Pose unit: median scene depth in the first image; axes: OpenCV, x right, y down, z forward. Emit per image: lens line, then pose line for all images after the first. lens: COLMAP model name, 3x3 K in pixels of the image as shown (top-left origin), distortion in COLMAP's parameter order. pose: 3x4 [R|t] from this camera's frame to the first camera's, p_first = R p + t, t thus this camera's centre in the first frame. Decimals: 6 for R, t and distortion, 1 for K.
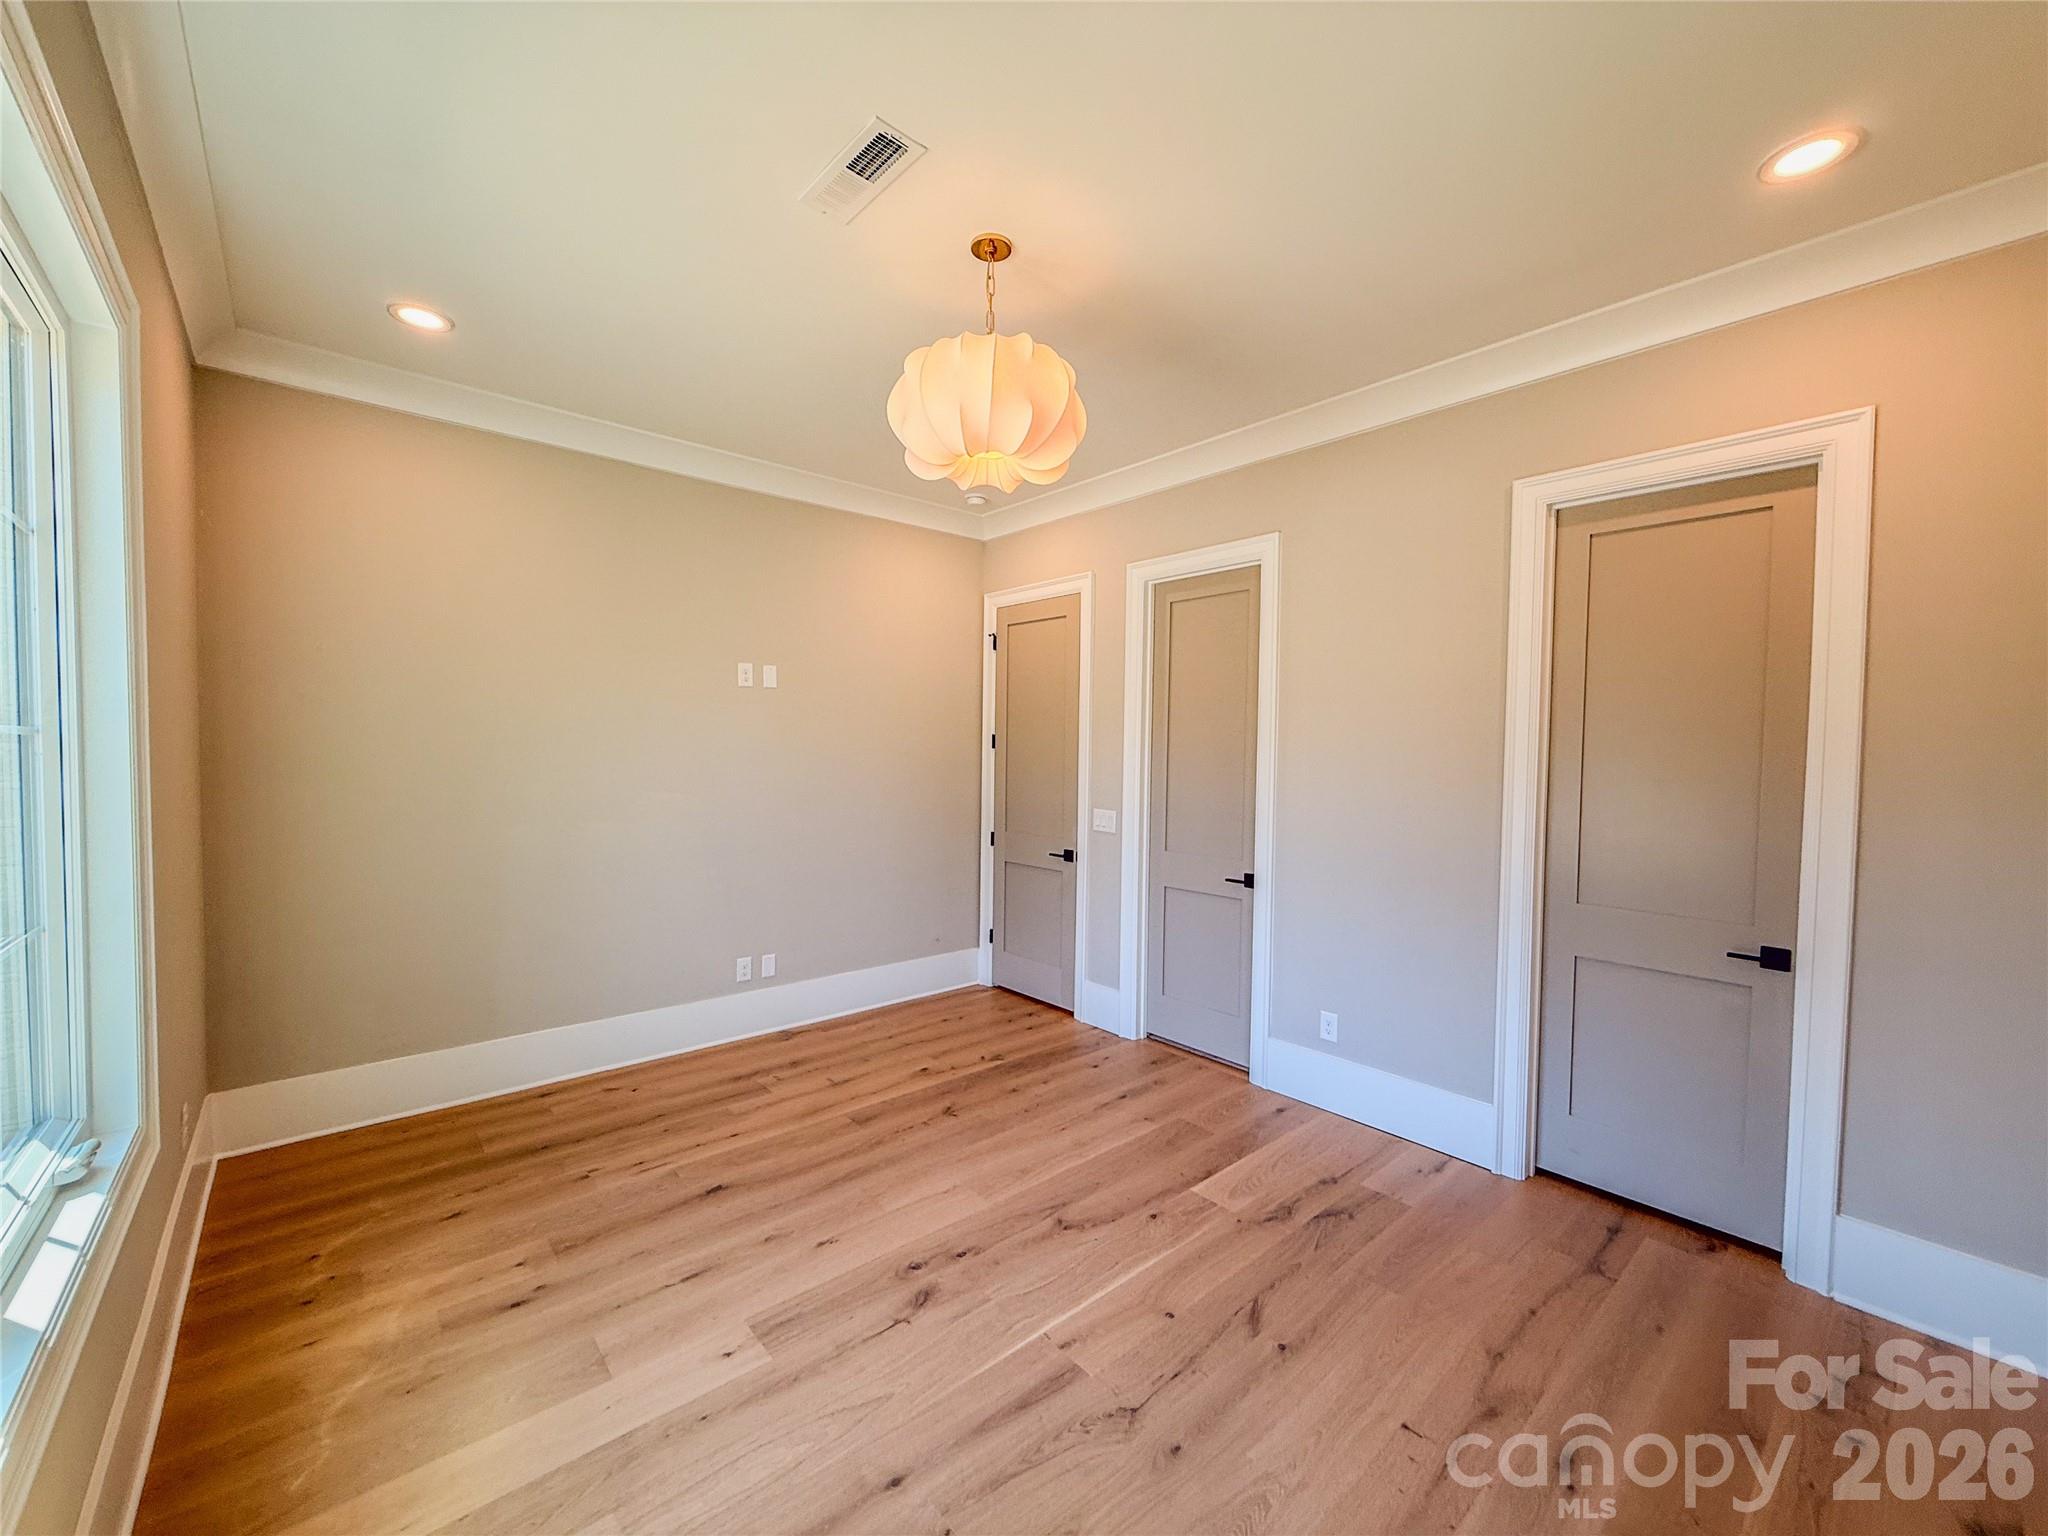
lens RADIAL K [[815.3, 0, 1022.4], [0, 815.3, 771.8], [0, 0, 1]] dist [-0.000830, 0.000714]
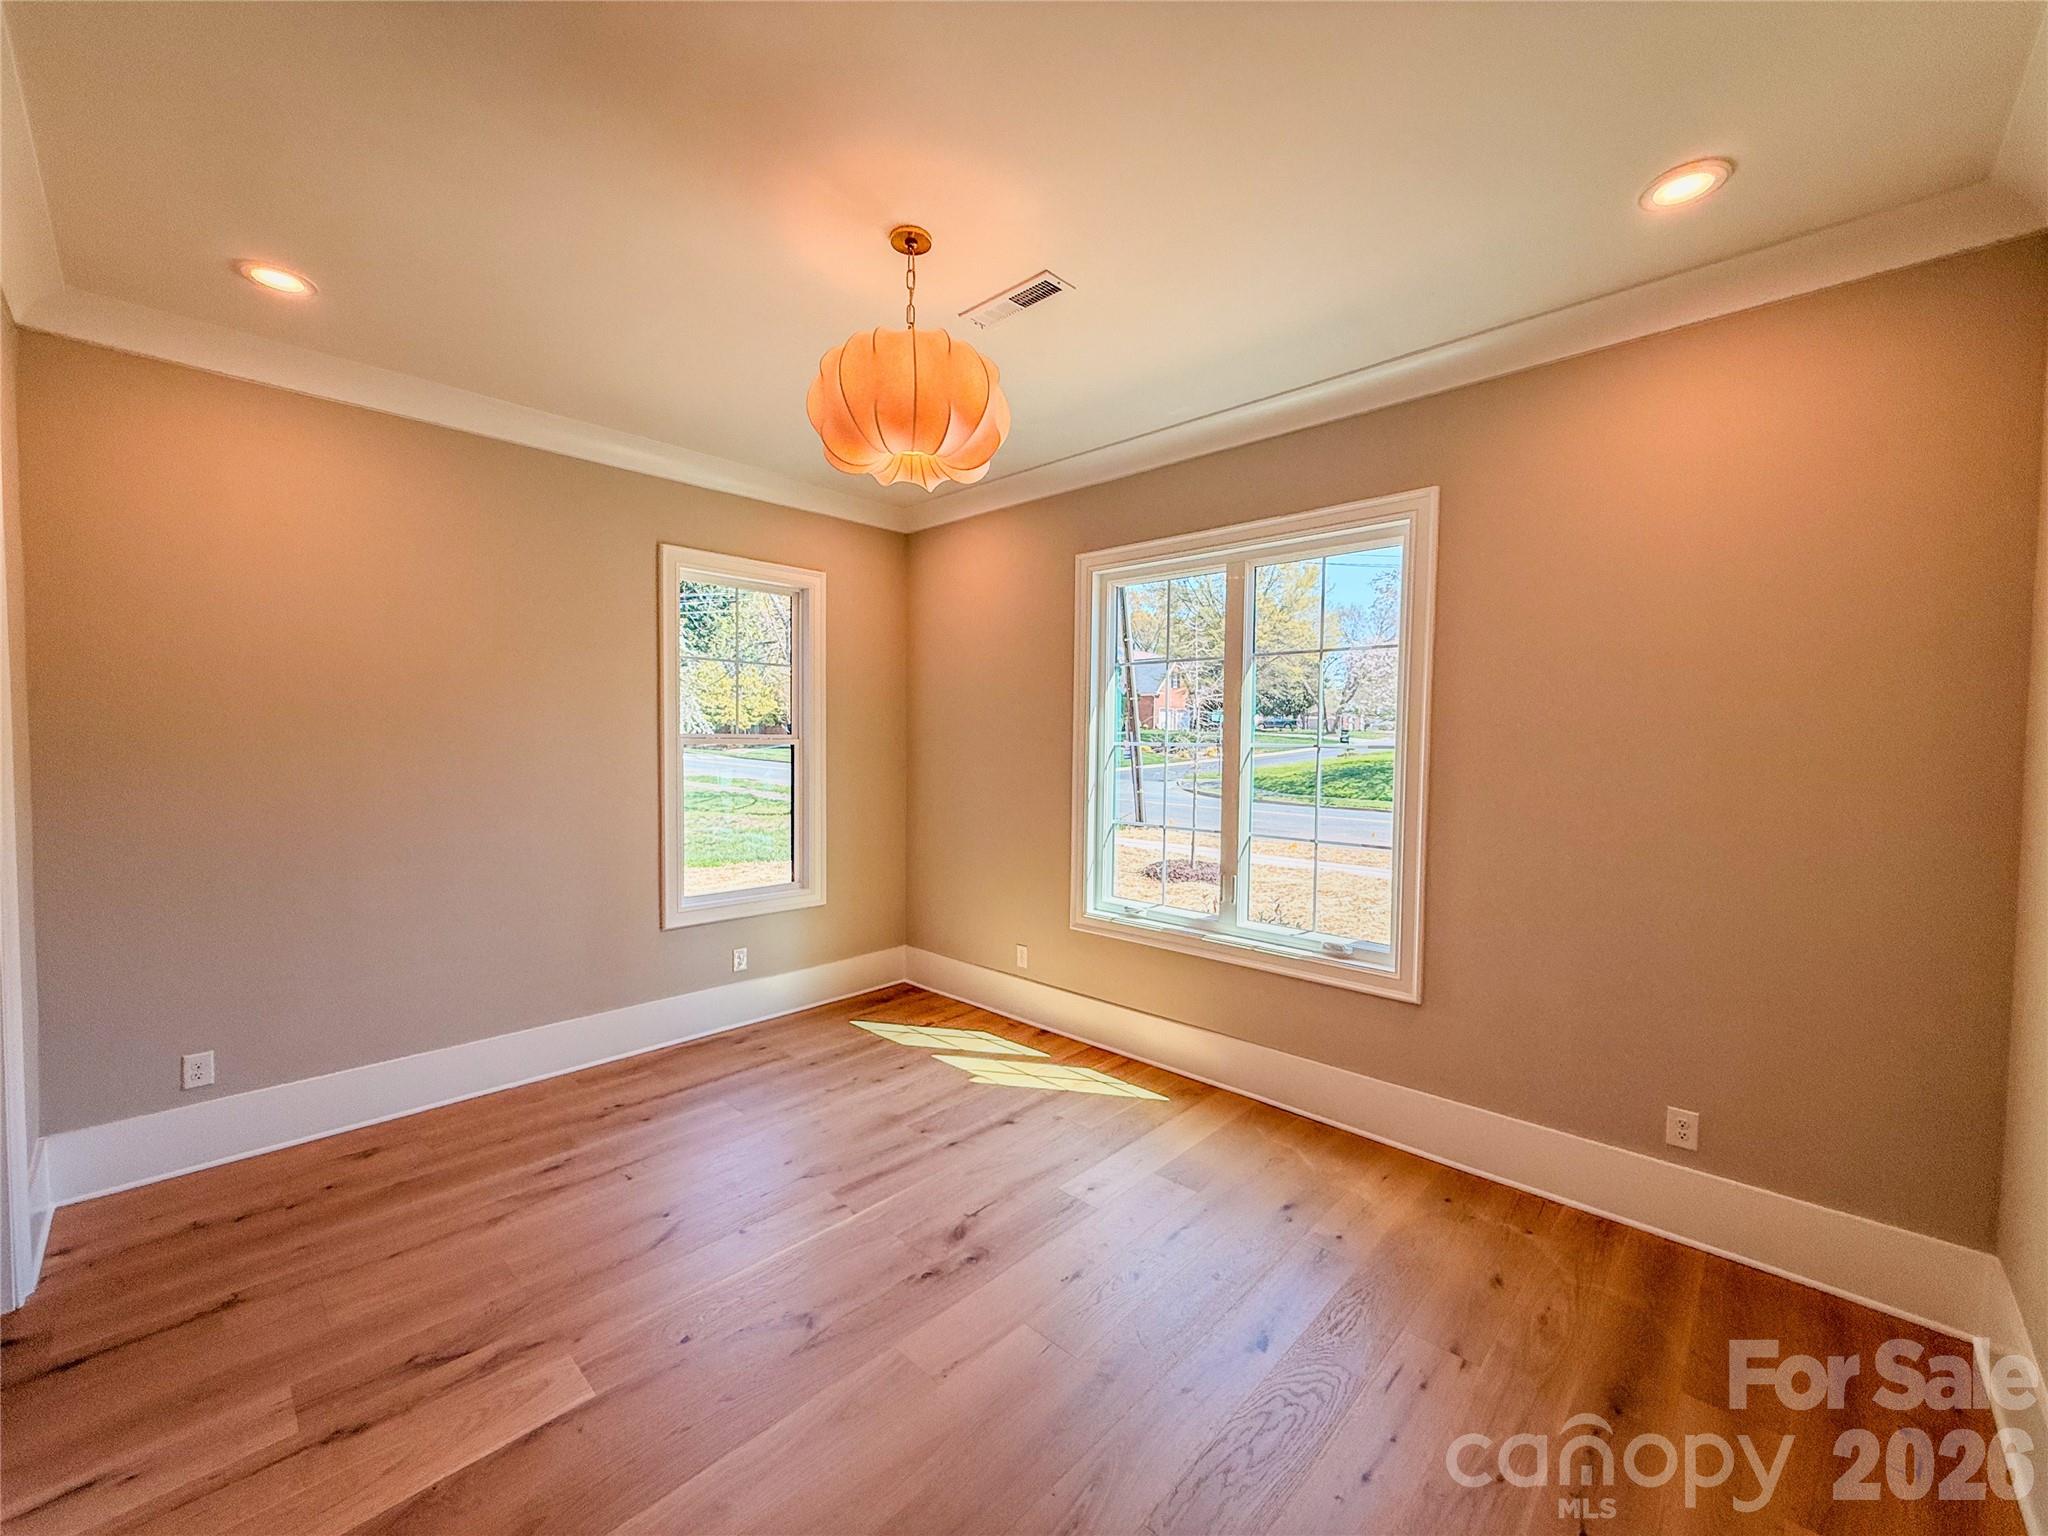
lens RADIAL K [[815.3, 0, 1022.4], [0, 815.3, 771.8], [0, 0, 1]] dist [-0.000830, 0.000714]
pose [[-0.995663, -0.017820, -0.091306, -0.091460], [-0.024195, 0.997309, 0.069199, -0.072890], [0.089827, 0.071108, -0.993416, 1.994061]]
